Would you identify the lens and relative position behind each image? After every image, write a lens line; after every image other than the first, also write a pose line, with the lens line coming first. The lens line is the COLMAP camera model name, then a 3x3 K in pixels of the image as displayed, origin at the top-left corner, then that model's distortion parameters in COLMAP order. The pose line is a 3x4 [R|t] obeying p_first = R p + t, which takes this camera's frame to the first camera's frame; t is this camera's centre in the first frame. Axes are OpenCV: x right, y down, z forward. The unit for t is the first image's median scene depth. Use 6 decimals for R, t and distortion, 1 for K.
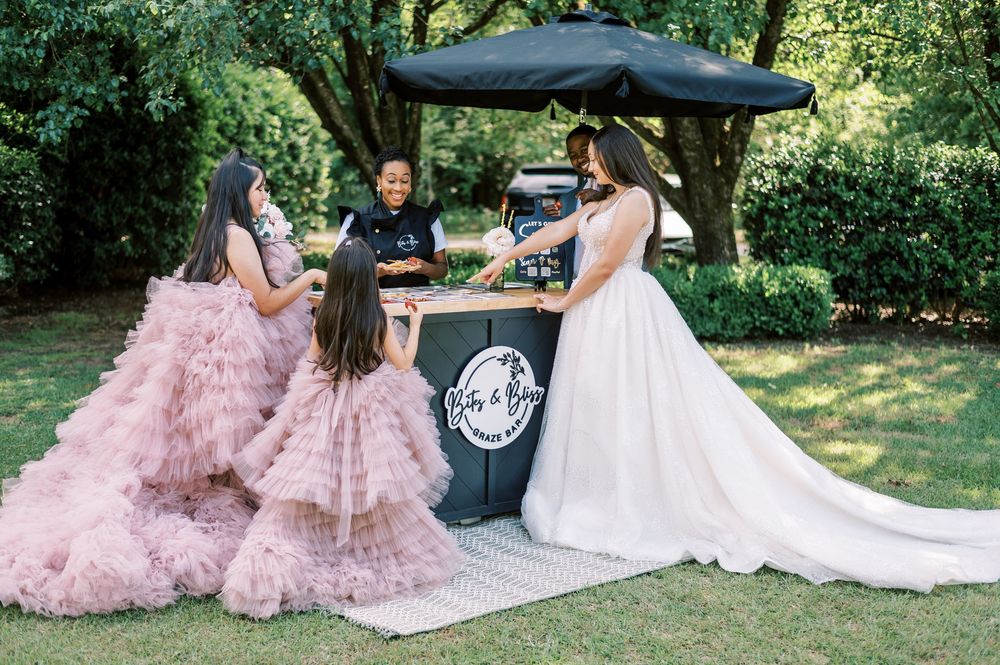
lens RADIAL K [[1481.0, 0, 495.1], [0, 1481.0, 315.6], [0, 0, 1]] dist [-0.000894, 0.096342]
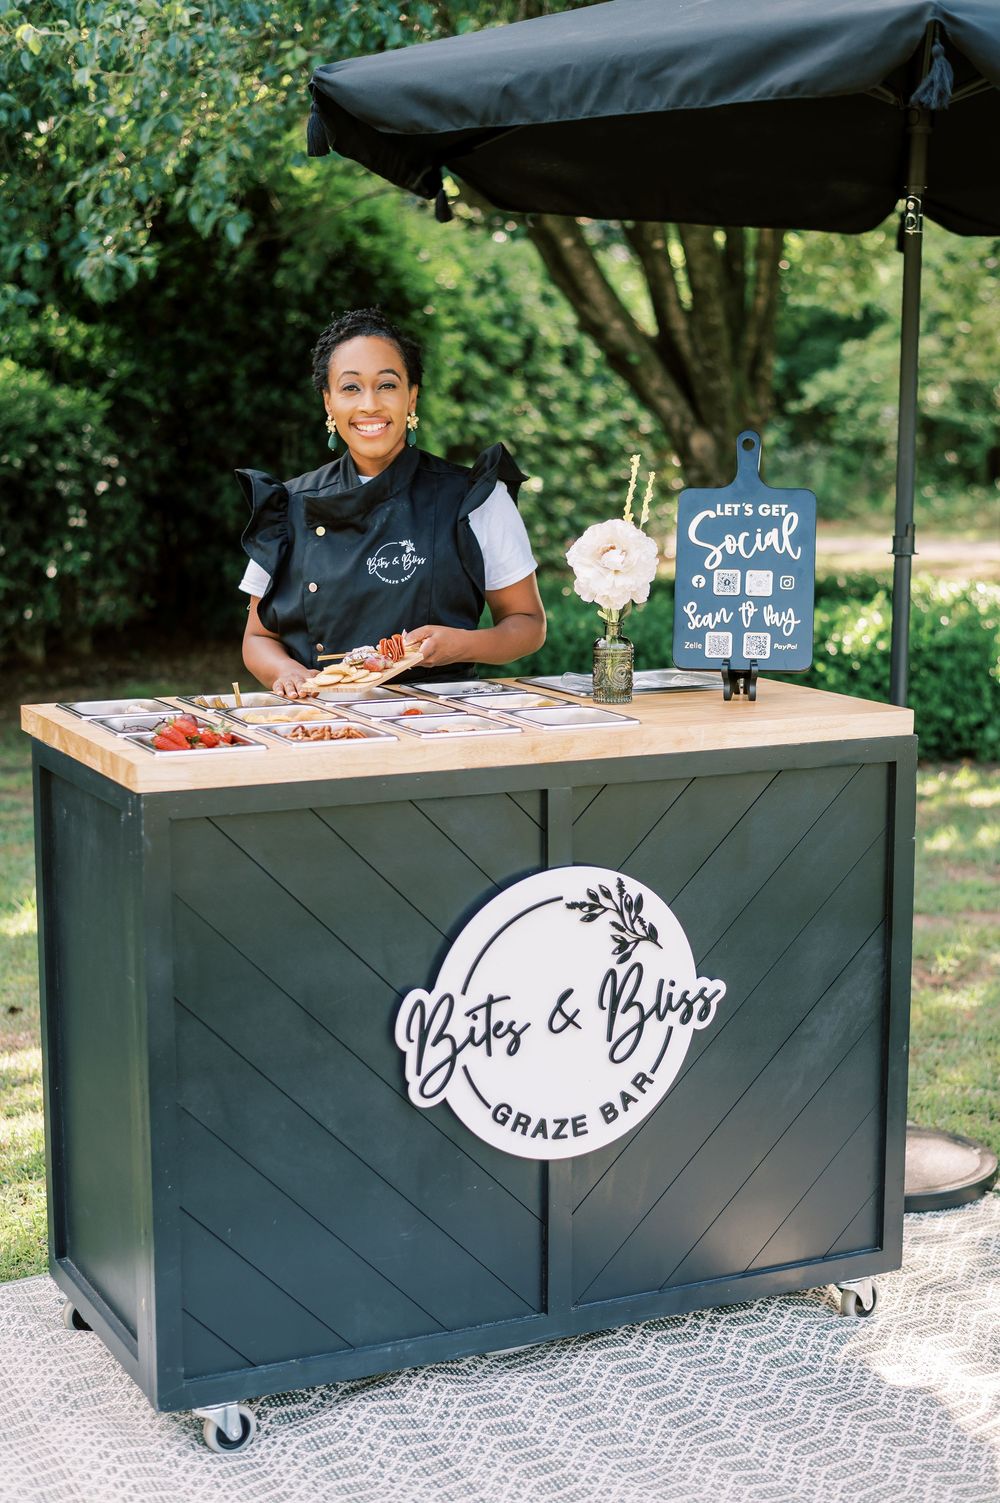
lens RADIAL K [[2285.7, 0, 509.8], [0, 2285.7, 768.5], [0, 0, 1]] dist [0.013275, -0.177976]
pose [[0.970466, 0.016973, -0.240639, 0.053261], [-0.005625, 0.998843, 0.047765, -0.012720], [0.241171, -0.045000, 0.969439, 0.221063]]
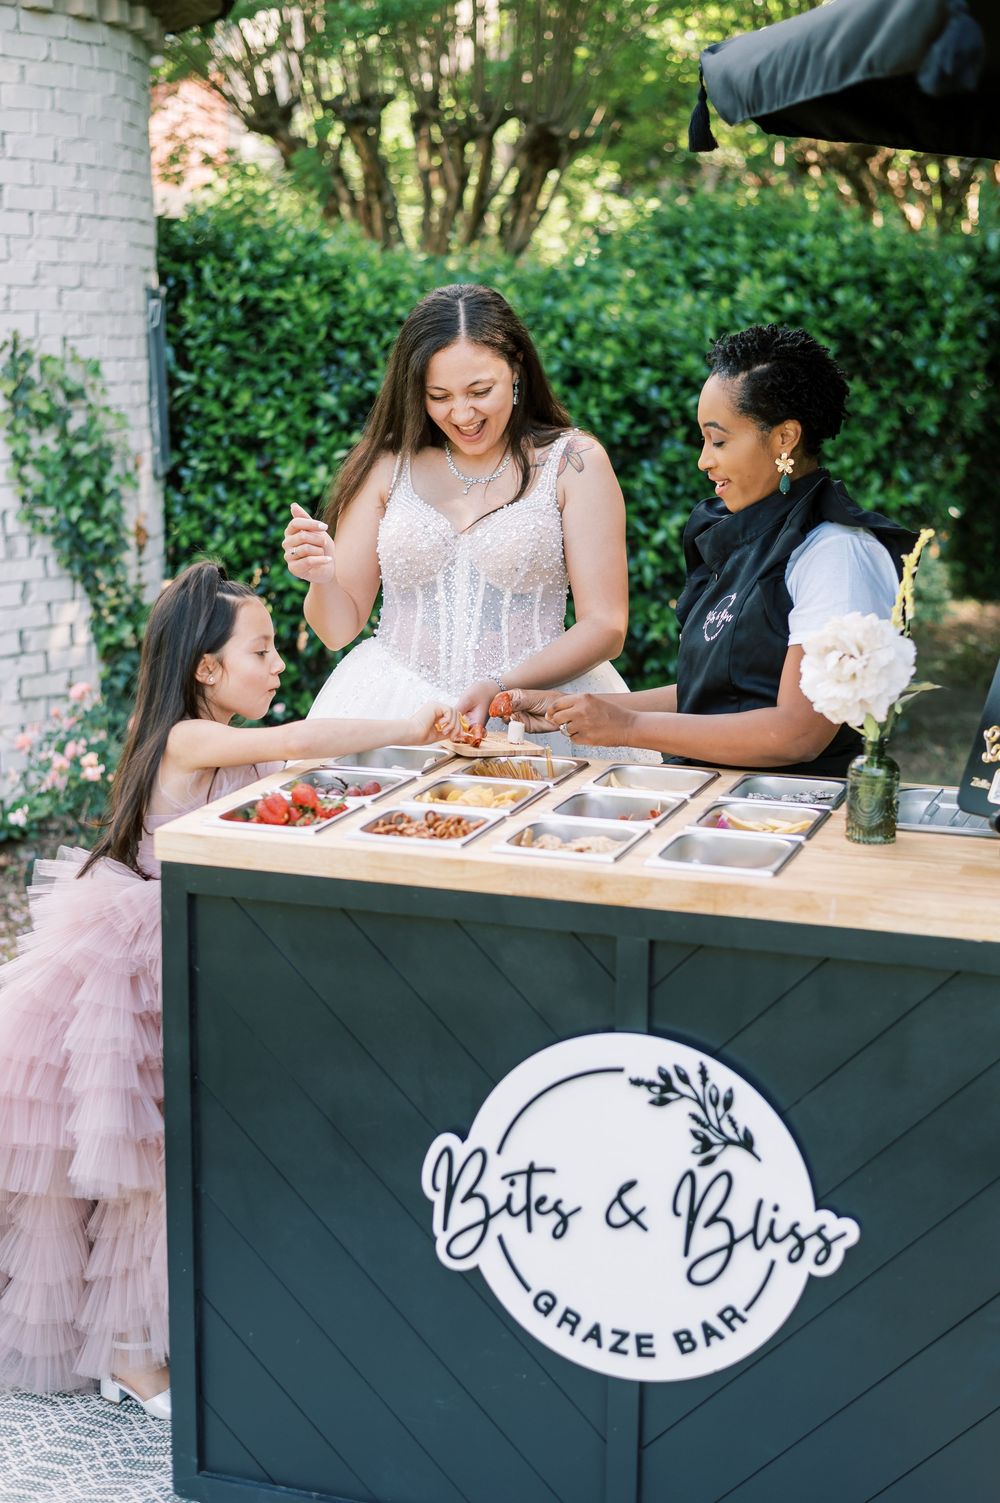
lens RADIAL K [[2285.7, 0, 509.8], [0, 2285.7, 768.5], [0, 0, 1]] dist [0.013275, -0.177976]
pose [[0.528045, 0.155884, -0.834787, 0.157638], [-0.092839, 0.987713, 0.125715, -0.037536], [0.844127, 0.011118, 0.536029, 0.342496]]
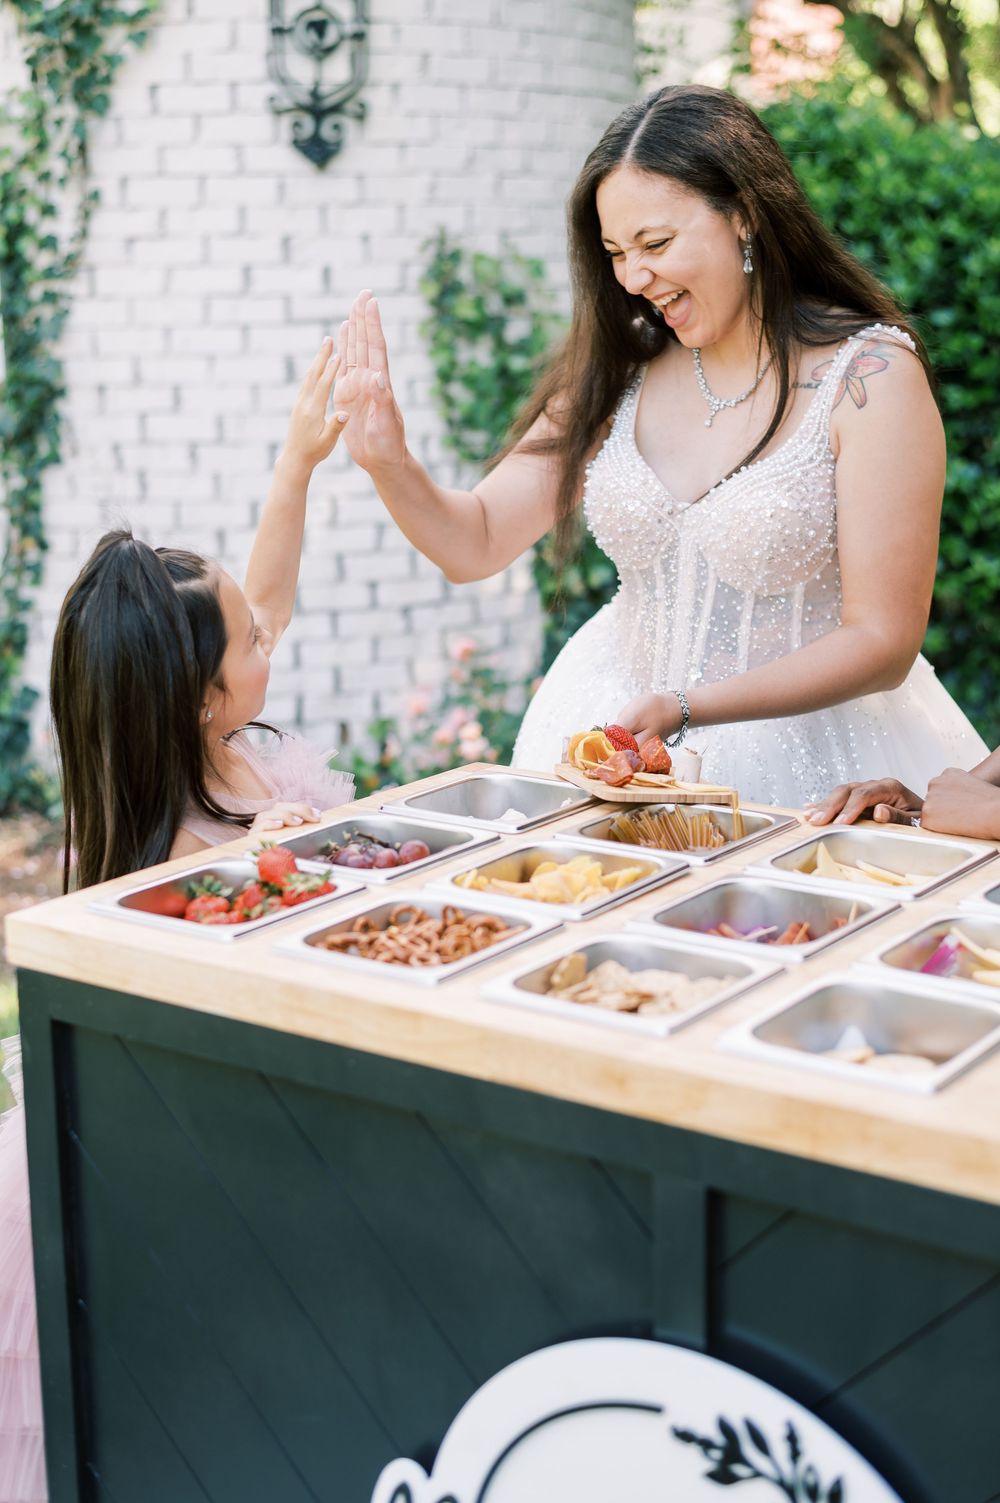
lens RADIAL K [[2325.2, 0, 500.6], [0, 2325.2, 719.6], [0, 0, 1]] dist [0.009712, 0.035847]
pose [[0.257126, 0.175533, -0.950302, 0.100476], [-0.087348, 0.983561, 0.158043, -0.037844], [0.962422, 0.042370, 0.268232, 0.418642]]
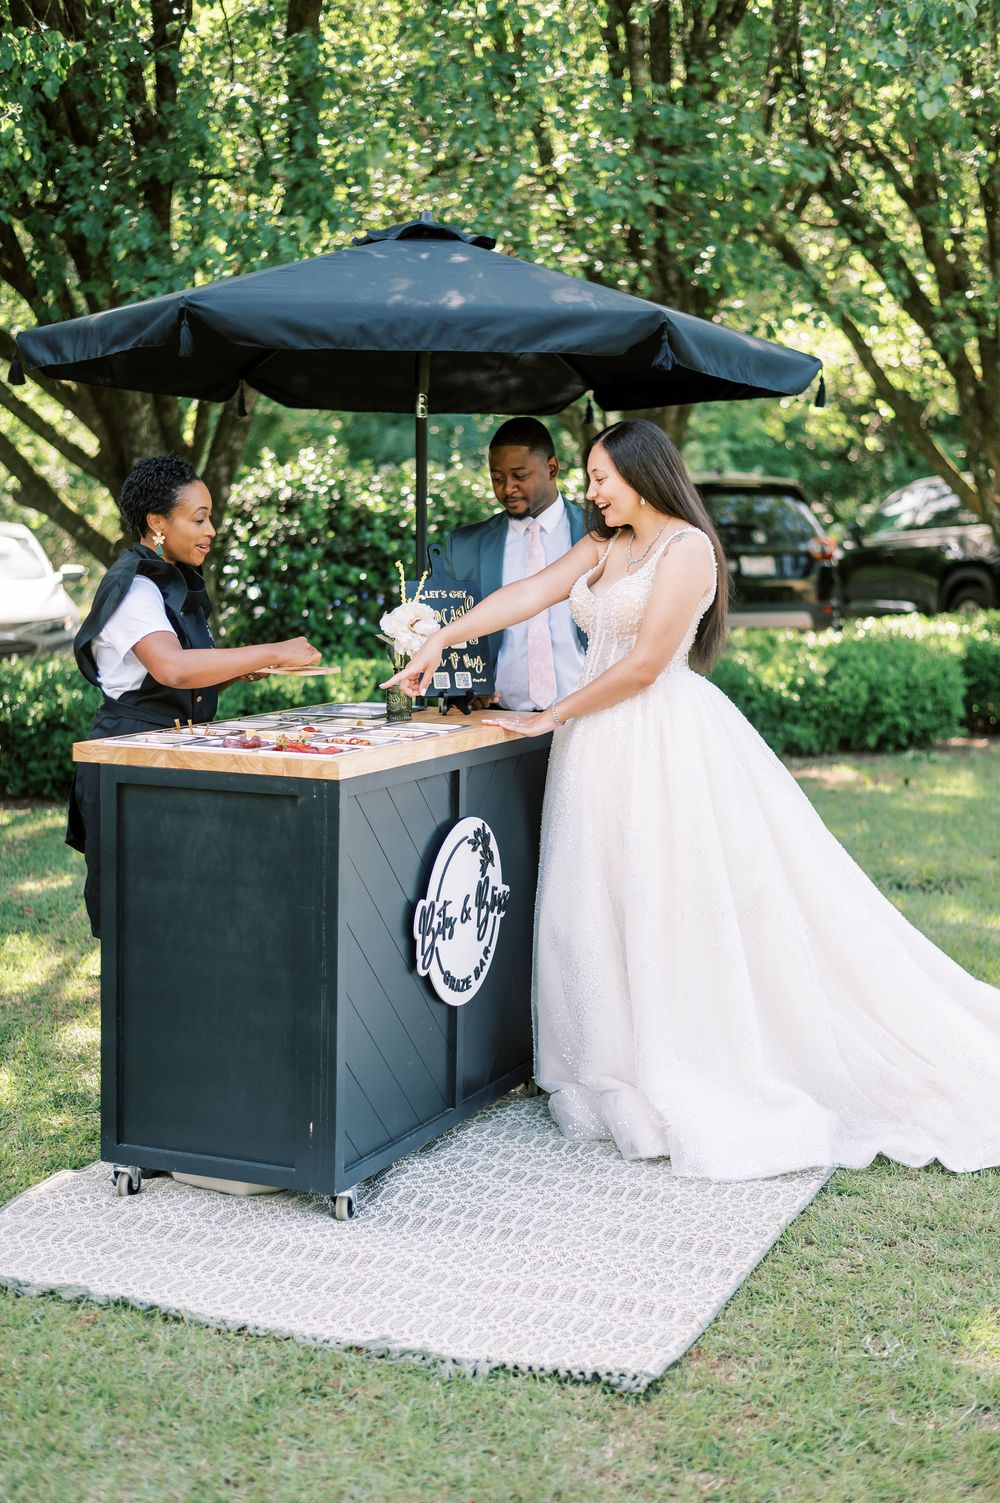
lens RADIAL K [[2220.4, 0, 505.1], [0, 2220.4, 768.4], [0, 0, 1]] dist [0.004624, 0.038276]
pose [[0.885852, -0.062635, 0.459720, -0.167327], [0.055906, 0.998036, 0.028251, -0.009311], [-0.460587, 0.000675, 0.887614, 0.119333]]
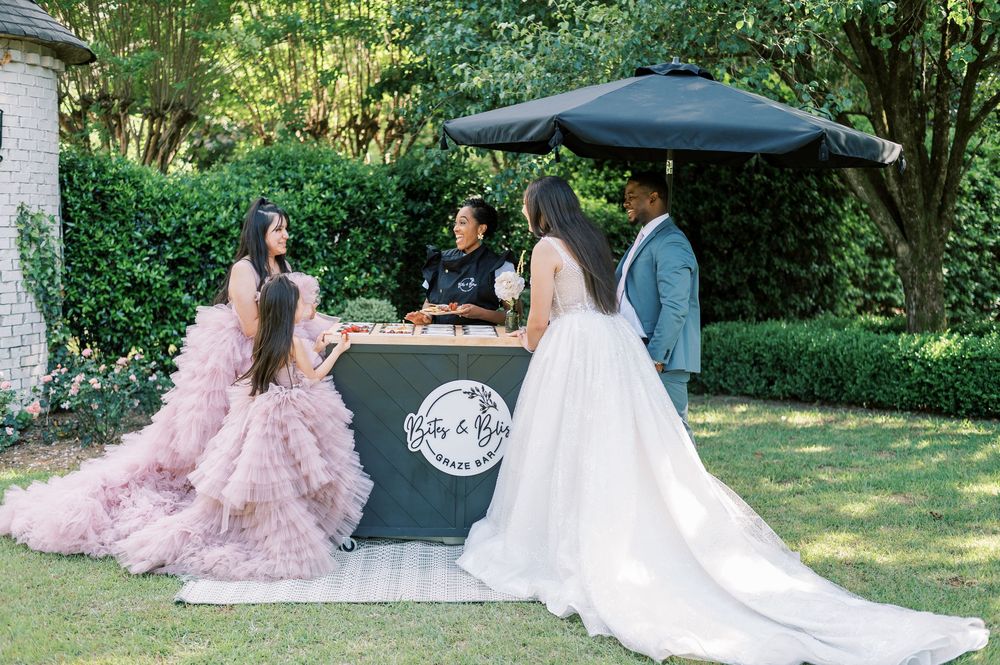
lens RADIAL K [[1481.0, 0, 495.1], [0, 1481.0, 315.6], [0, 0, 1]] dist [-0.000894, 0.096342]
pose [[0.789377, 0.042308, -0.612449, 0.310445], [-0.072546, 0.997061, -0.024627, -0.000563], [0.609607, 0.063871, 0.790127, 0.073347]]
